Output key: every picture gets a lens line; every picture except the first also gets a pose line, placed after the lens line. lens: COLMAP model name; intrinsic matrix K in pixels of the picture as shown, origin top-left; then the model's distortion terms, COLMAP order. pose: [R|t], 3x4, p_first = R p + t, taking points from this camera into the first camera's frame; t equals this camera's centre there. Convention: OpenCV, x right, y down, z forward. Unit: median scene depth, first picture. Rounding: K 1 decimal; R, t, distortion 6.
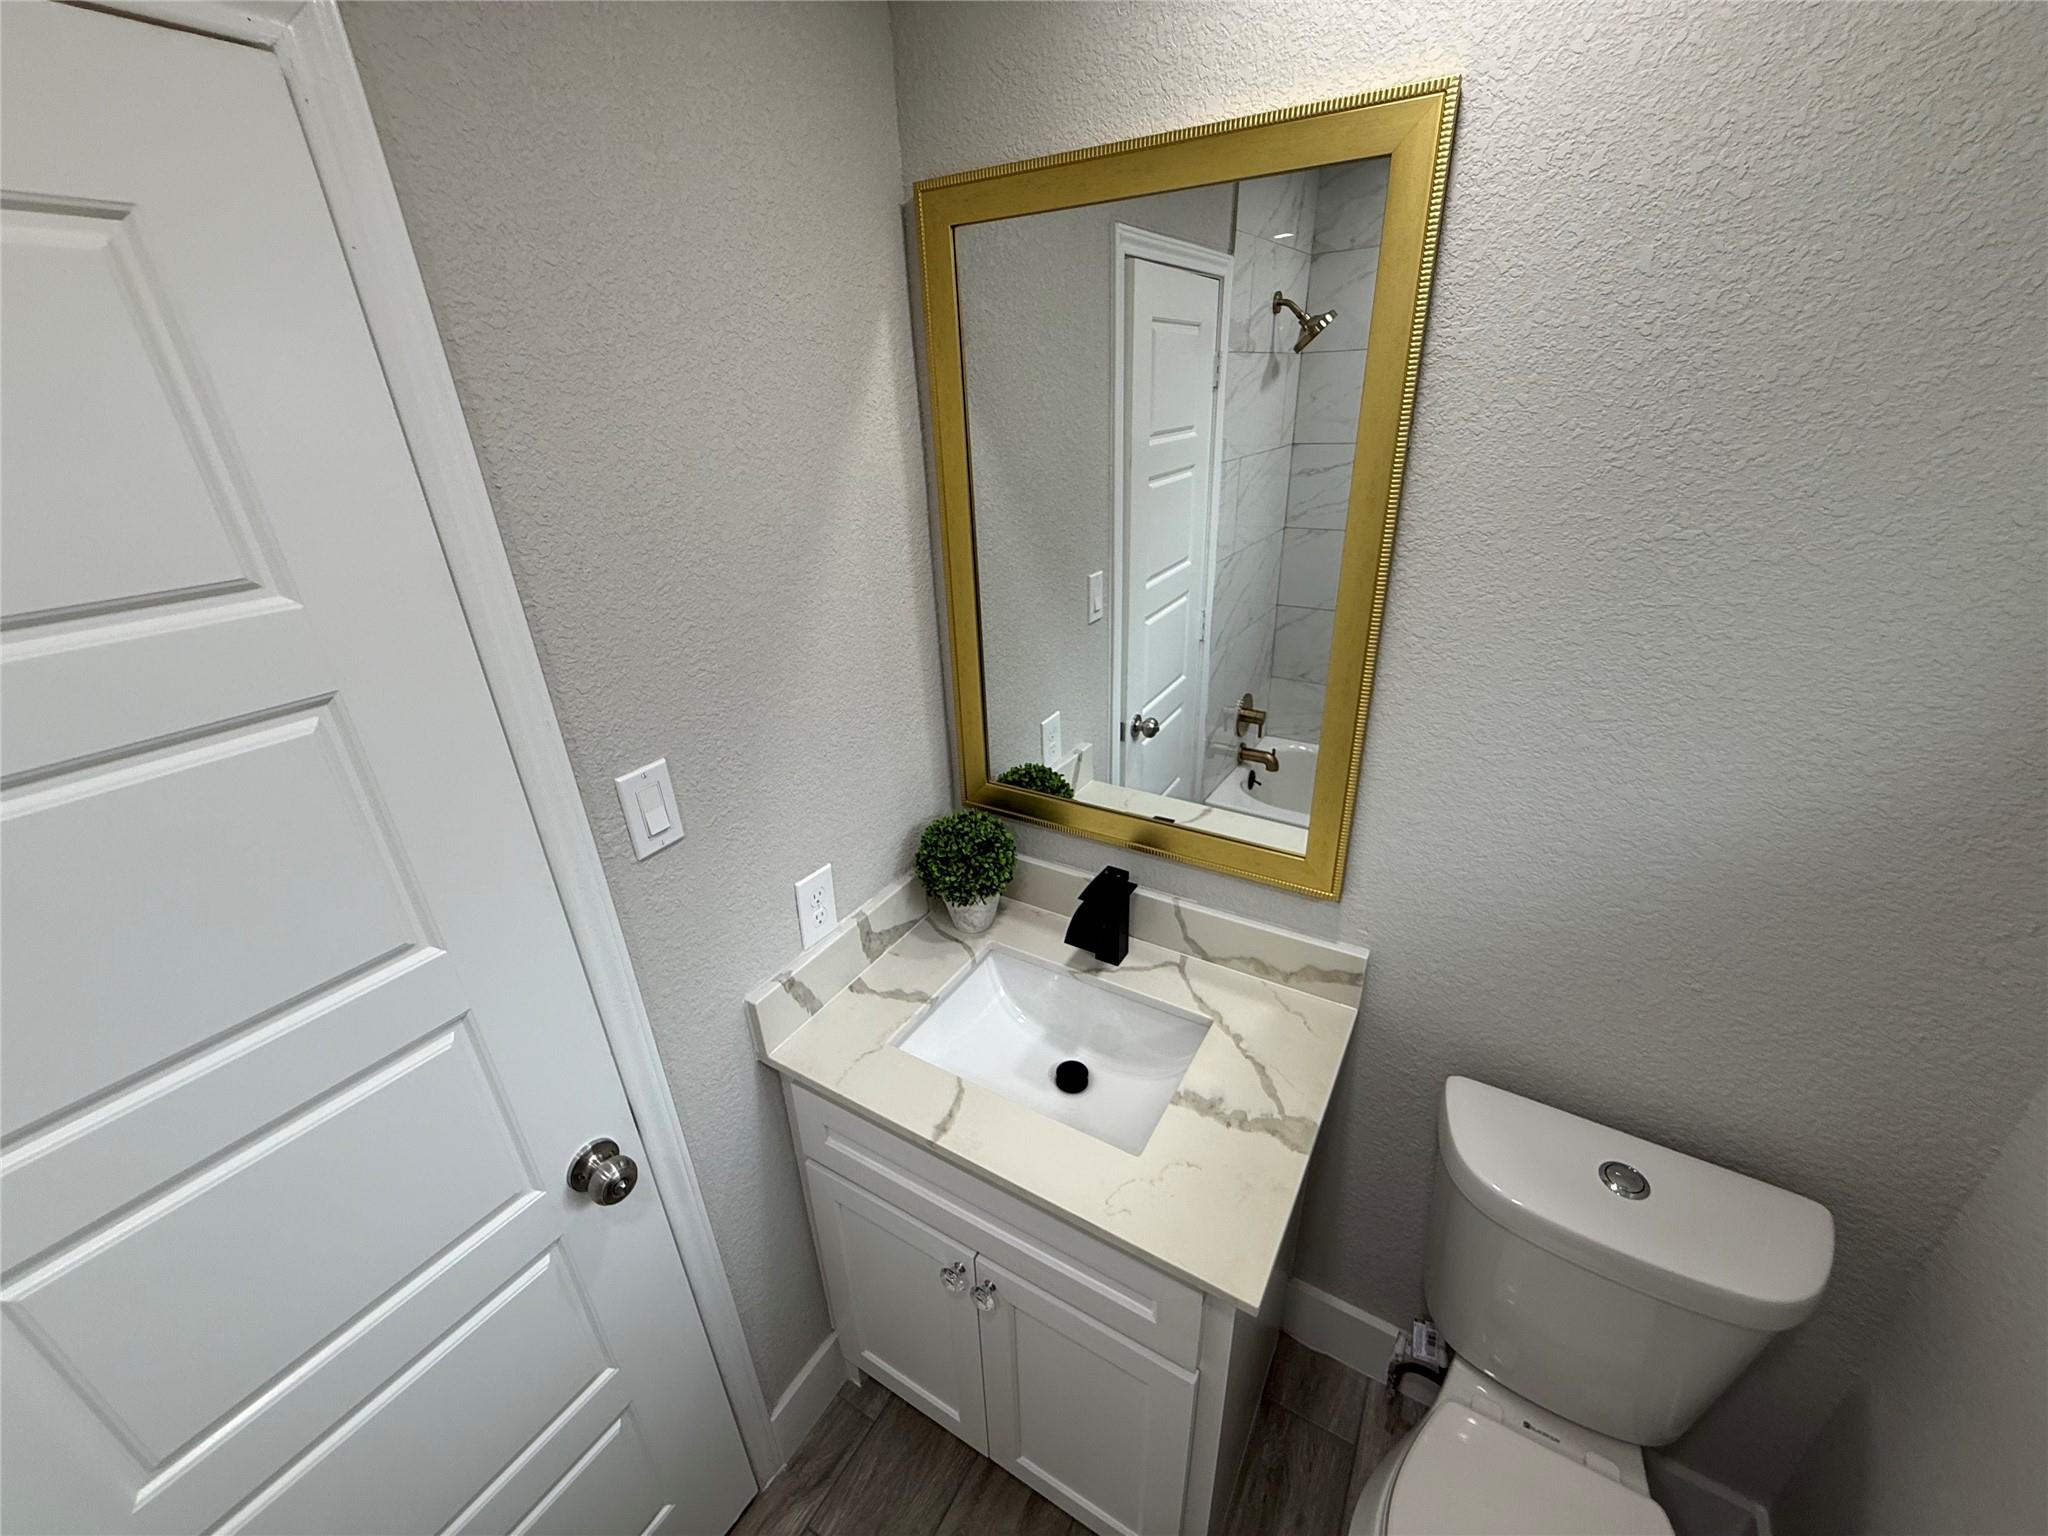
lens RADIAL K [[817.0, 0, 1019.1], [0, 817.0, 770.0], [0, 0, 1]] dist [-0.001053, -0.000621]
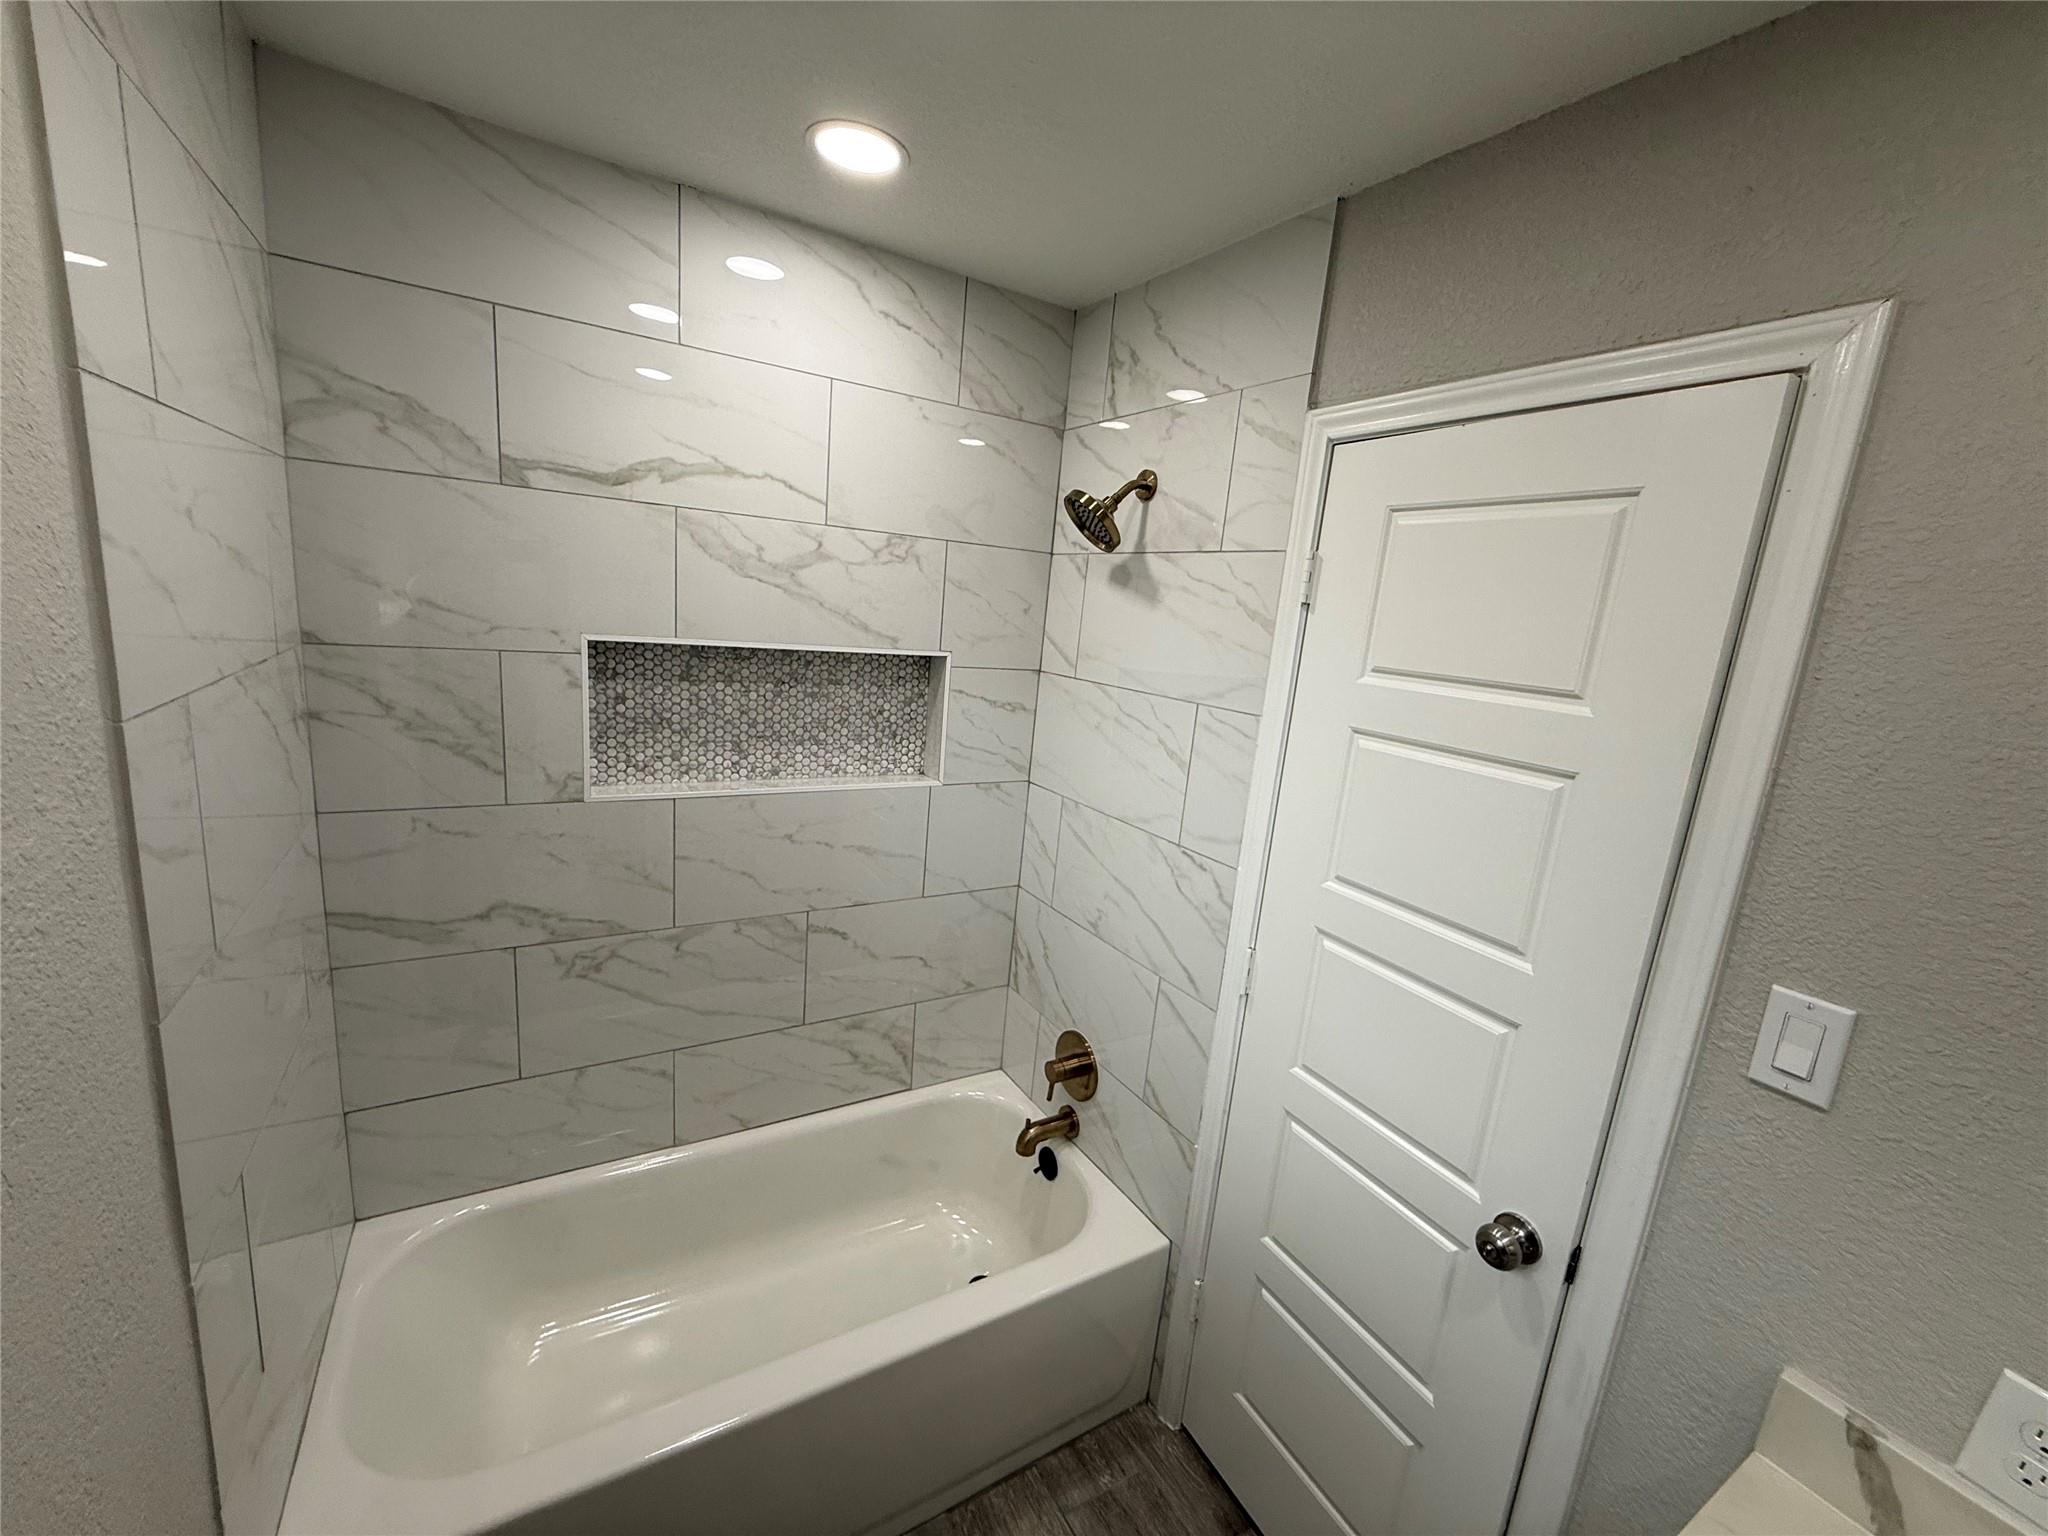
lens RADIAL K [[817.0, 0, 1019.1], [0, 817.0, 770.0], [0, 0, 1]] dist [-0.001053, -0.000621]
pose [[-0.477501, 0.171594, -0.861713, 0.653752], [-0.432920, 0.807483, 0.400689, -0.180461], [0.764574, 0.564382, -0.311287, 0.480806]]
